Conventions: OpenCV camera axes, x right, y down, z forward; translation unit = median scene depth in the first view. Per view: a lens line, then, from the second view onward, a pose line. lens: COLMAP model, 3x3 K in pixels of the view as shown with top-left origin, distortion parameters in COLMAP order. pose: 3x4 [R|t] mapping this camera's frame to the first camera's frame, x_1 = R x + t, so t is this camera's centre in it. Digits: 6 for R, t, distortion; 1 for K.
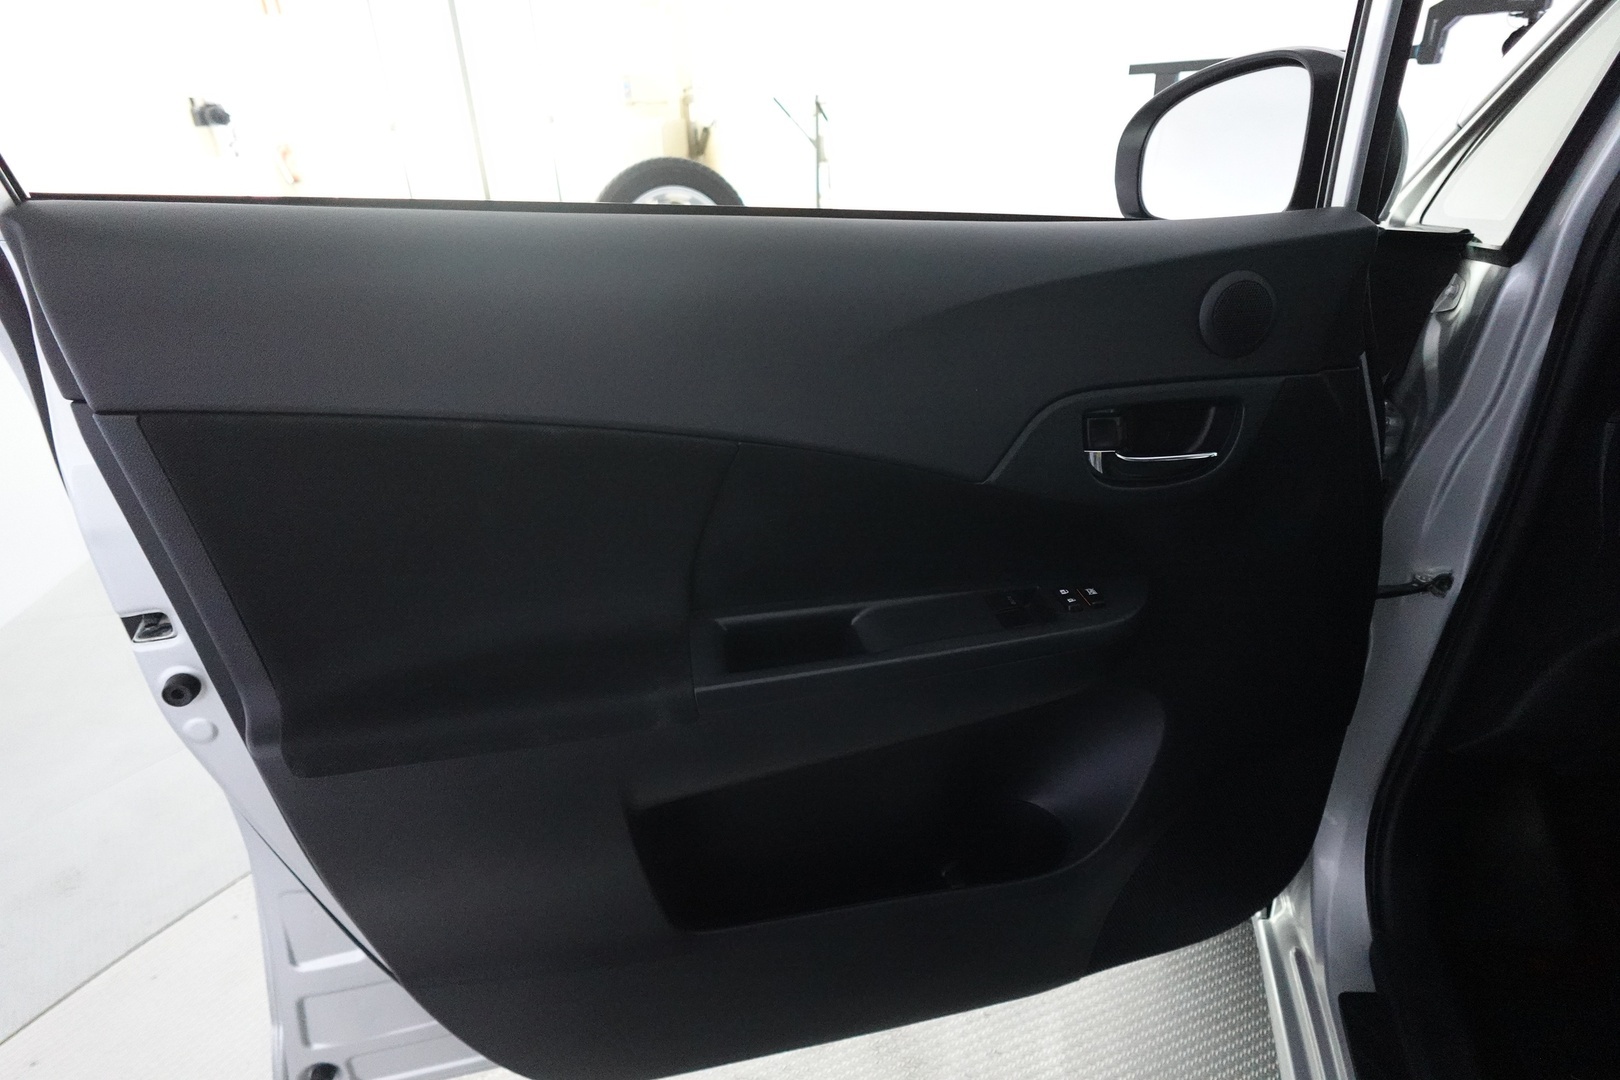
lens RADIAL K [[926.0, 0, 810.0], [0, 926.0, 540.0], [0, 0, 1]] dist [0.009821, 0.000274]
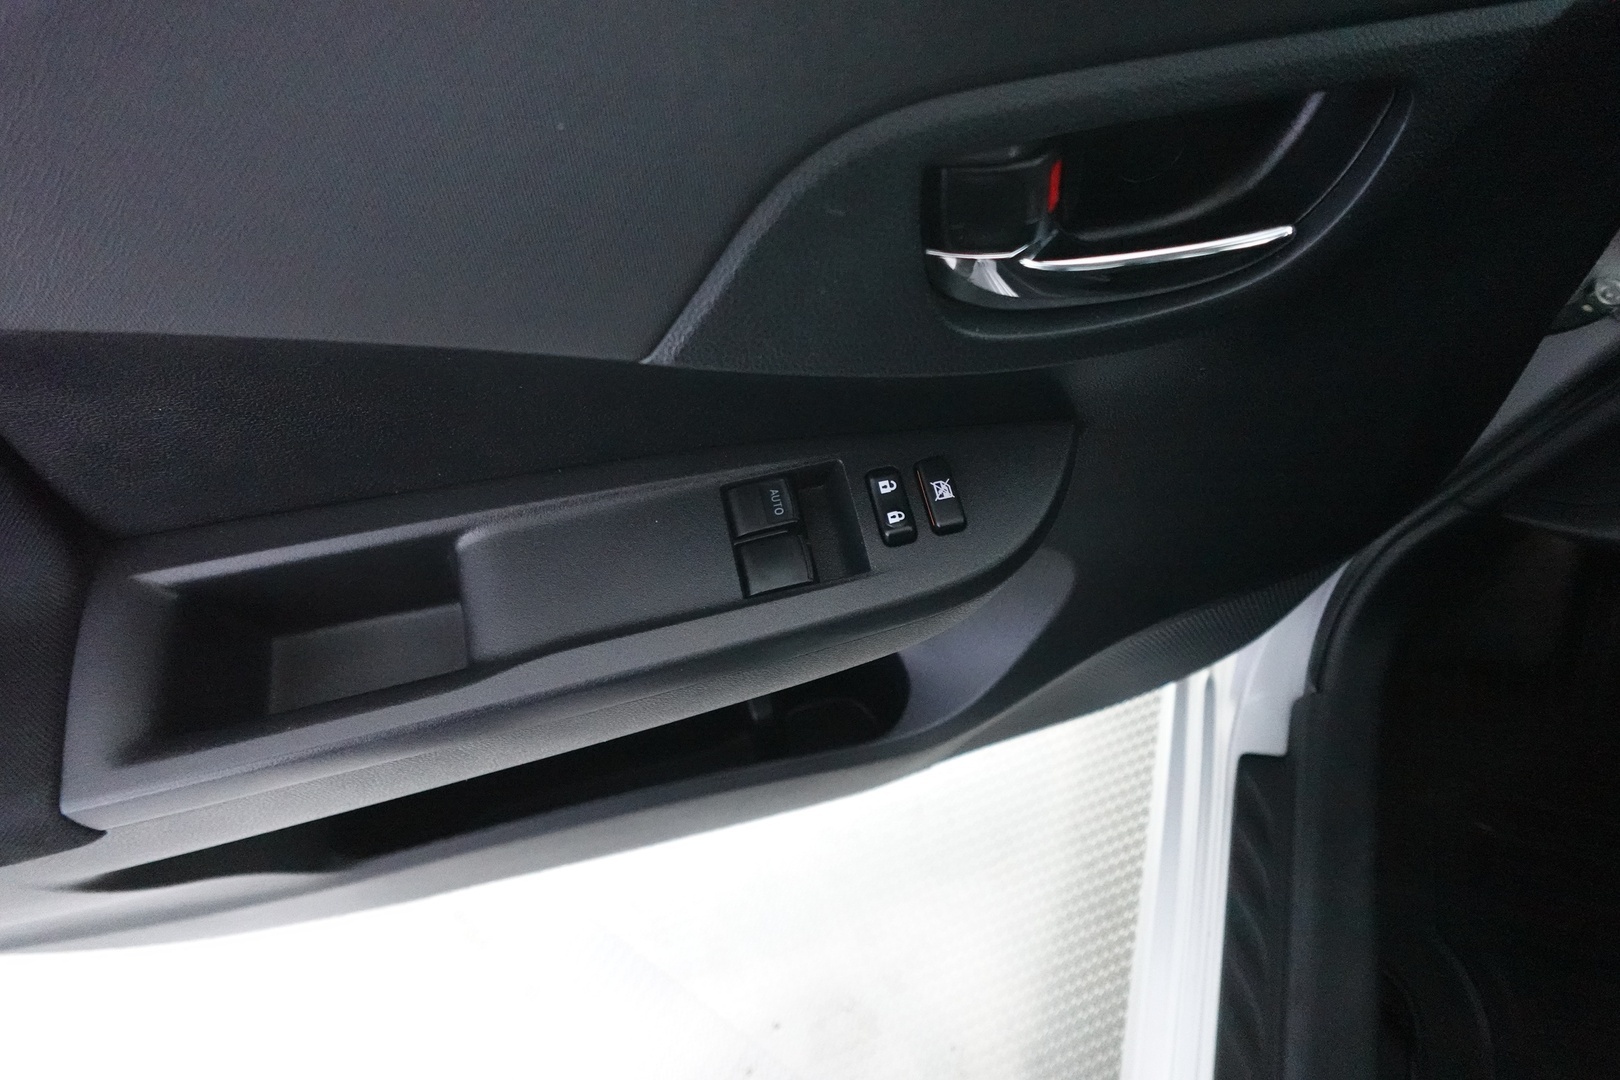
lens RADIAL K [[926.0, 0, 810.0], [0, 926.0, 540.0], [0, 0, 1]] dist [0.009821, 0.000274]
pose [[0.999281, -0.029687, 0.023593, 0.227058], [0.009437, 0.797289, 0.603524, -0.212847], [-0.036727, -0.602867, 0.796996, 0.618088]]
